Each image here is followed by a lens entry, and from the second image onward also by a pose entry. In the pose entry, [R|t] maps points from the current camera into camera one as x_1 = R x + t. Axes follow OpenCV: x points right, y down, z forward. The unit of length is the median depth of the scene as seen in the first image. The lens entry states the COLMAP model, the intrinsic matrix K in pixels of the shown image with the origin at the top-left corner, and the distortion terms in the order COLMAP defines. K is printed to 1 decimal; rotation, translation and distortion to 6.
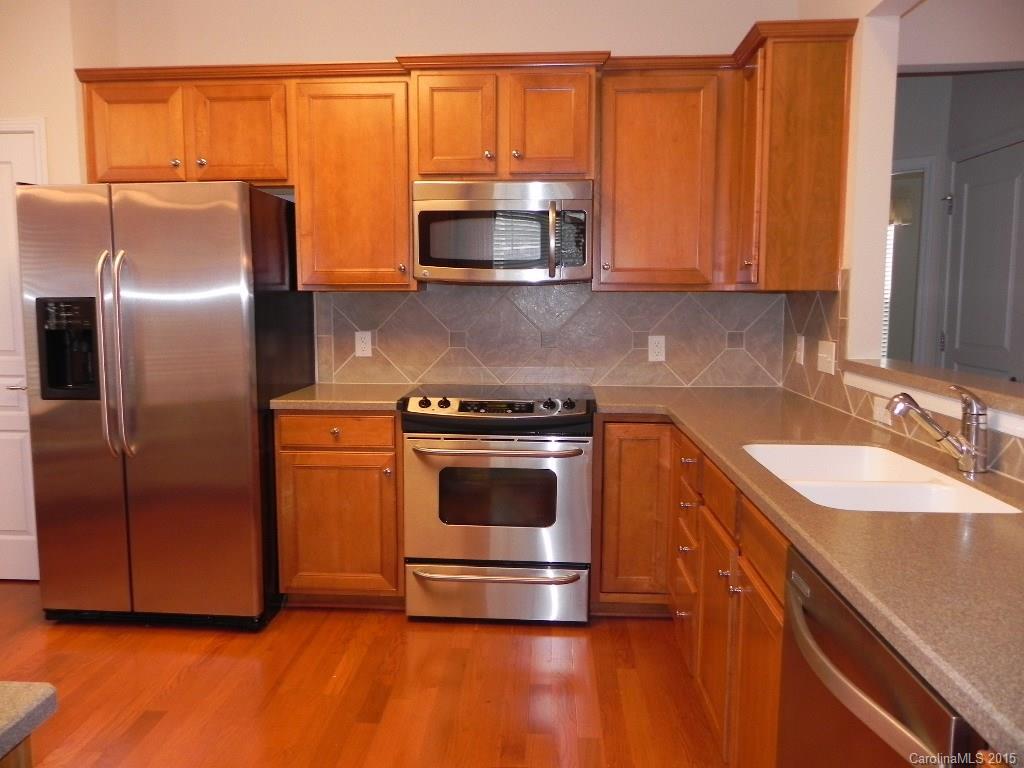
lens RADIAL K [[751.7, 0, 504.3], [0, 751.7, 380.8], [0, 0, 1]] dist [-0.043173, 0.004411]
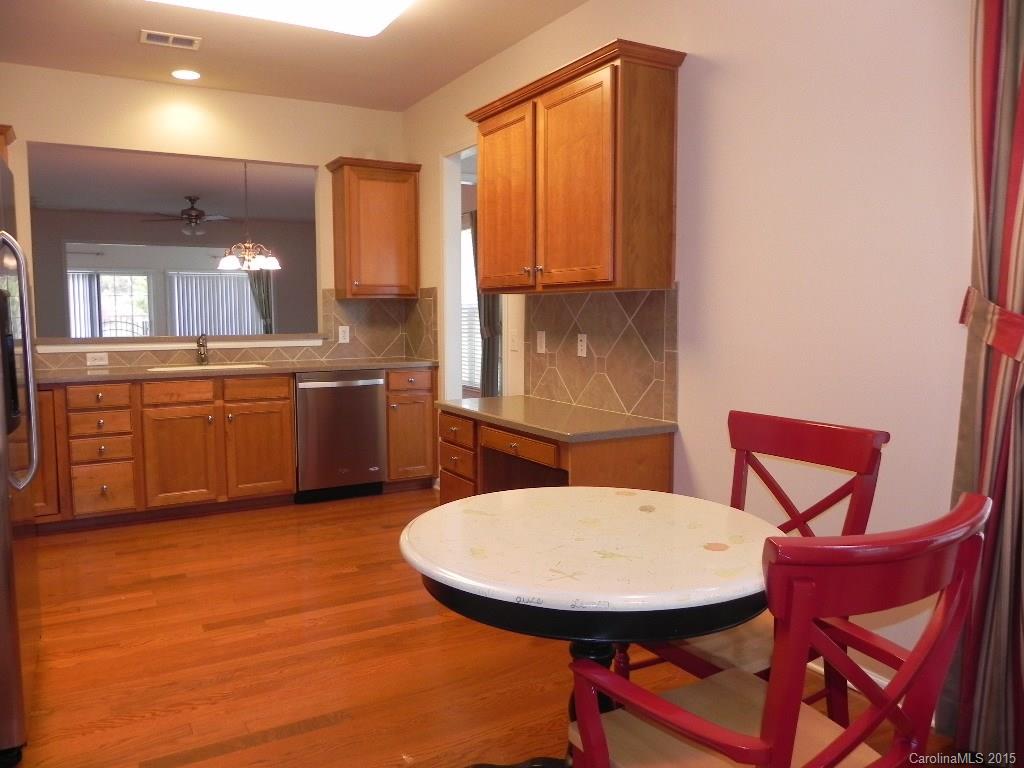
lens RADIAL K [[751.7, 0, 504.3], [0, 751.7, 380.8], [0, 0, 1]] dist [-0.043173, 0.004411]
pose [[-0.540263, -0.079717, 0.837712, -1.342109], [0.095179, 0.983326, 0.154957, -0.082183], [-0.836096, 0.163450, -0.523667, 0.886608]]
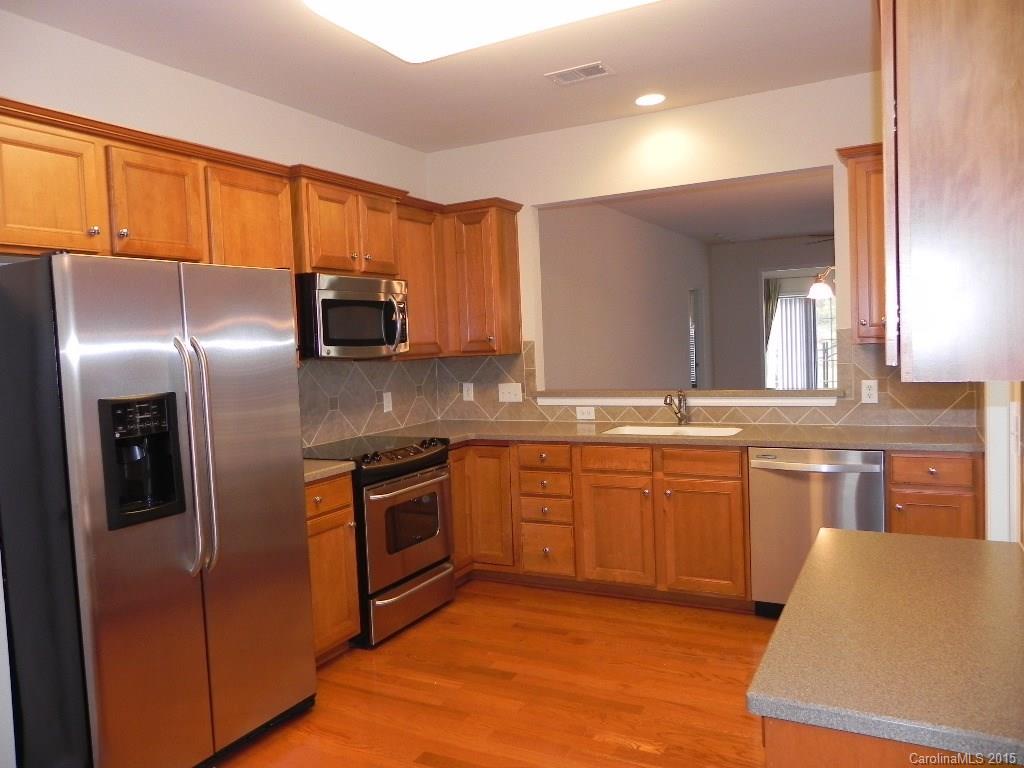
lens RADIAL K [[751.7, 0, 504.3], [0, 751.7, 380.8], [0, 0, 1]] dist [-0.043173, 0.004411]
pose [[0.423966, -0.069176, 0.903033, -1.045315], [0.146063, 0.989249, 0.007205, -0.068828], [-0.893823, 0.128845, 0.429512, 0.264374]]
